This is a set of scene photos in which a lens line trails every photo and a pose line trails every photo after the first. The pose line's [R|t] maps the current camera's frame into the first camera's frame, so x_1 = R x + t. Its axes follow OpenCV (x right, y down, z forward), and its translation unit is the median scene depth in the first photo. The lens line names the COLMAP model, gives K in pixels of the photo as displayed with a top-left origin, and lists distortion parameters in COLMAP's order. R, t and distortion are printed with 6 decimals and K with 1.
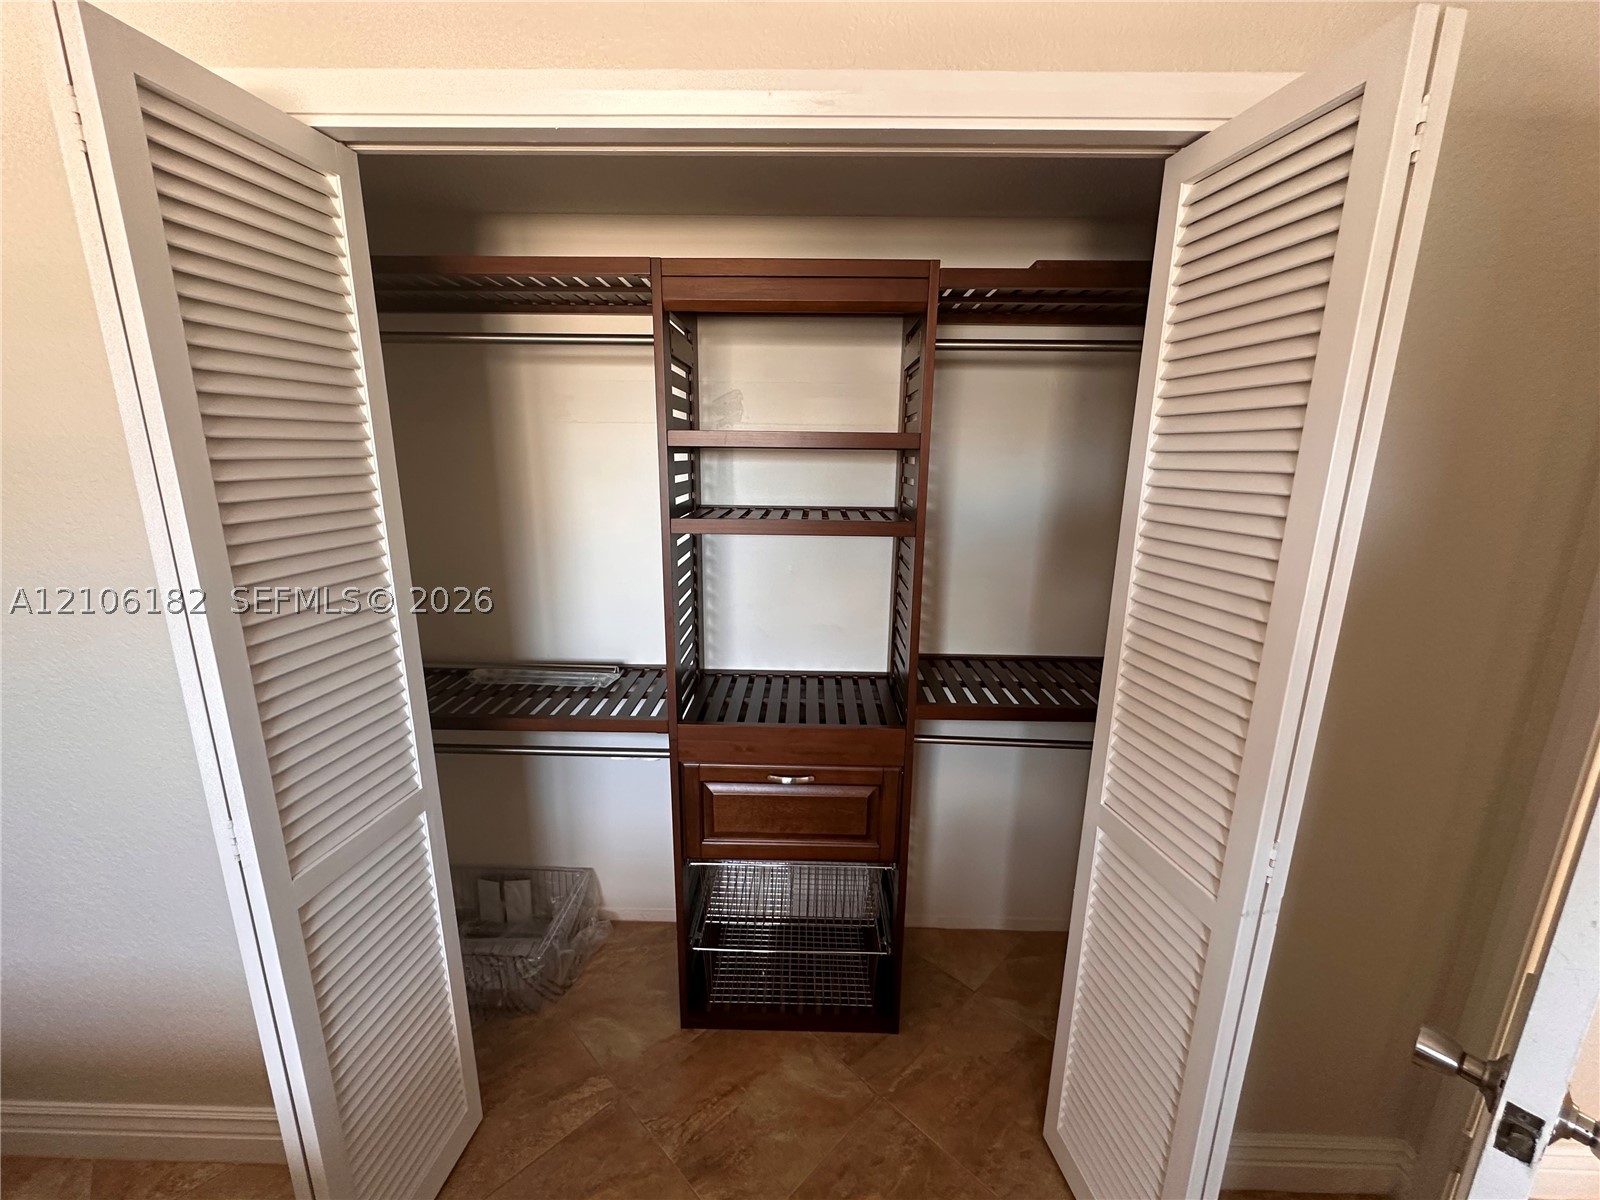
lens RADIAL K [[636.7, 0, 804.5], [0, 636.7, 601.5], [0, 0, 1]] dist [-0.004407, 0.000861]
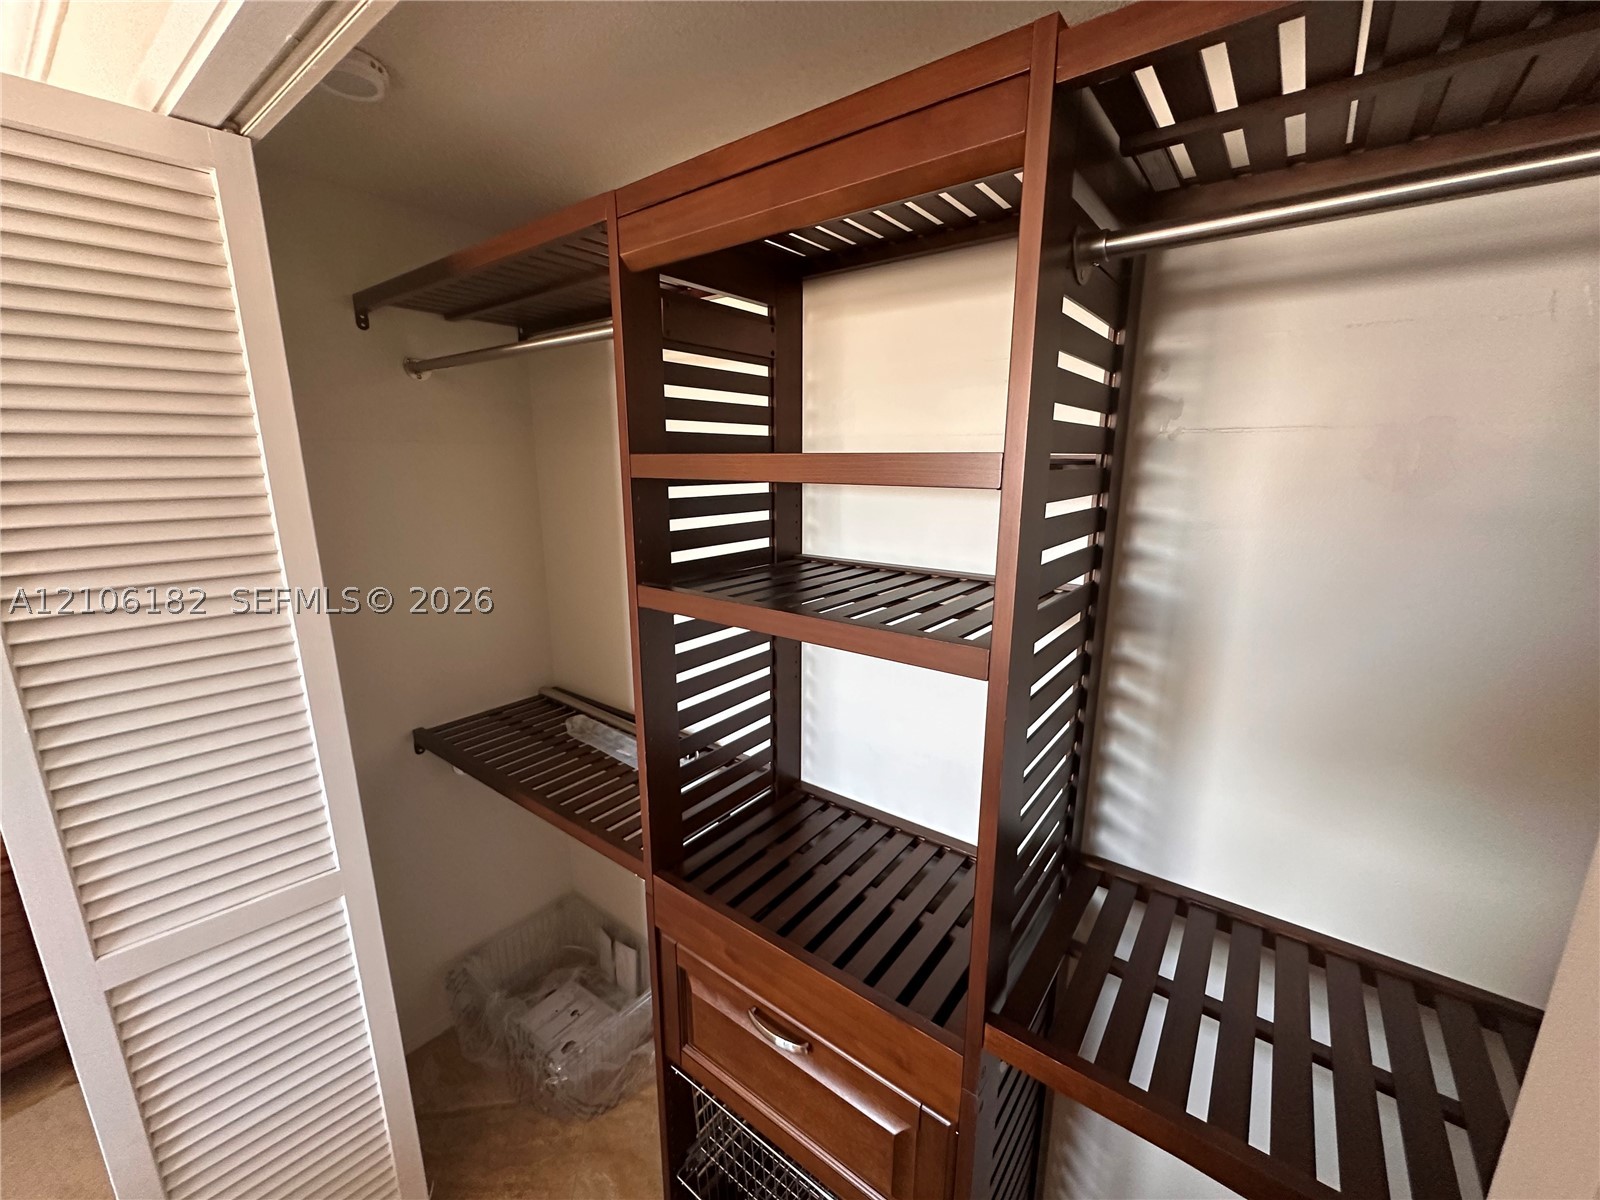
lens RADIAL K [[636.7, 0, 794.4], [0, 636.7, 602.3], [0, 0, 1]] dist [-0.004407, 0.000861]
pose [[0.803715, 0.114308, -0.583932, 0.328037], [-0.125138, 0.991897, 0.021932, -0.150464], [0.581707, 0.055445, 0.811506, 0.568588]]
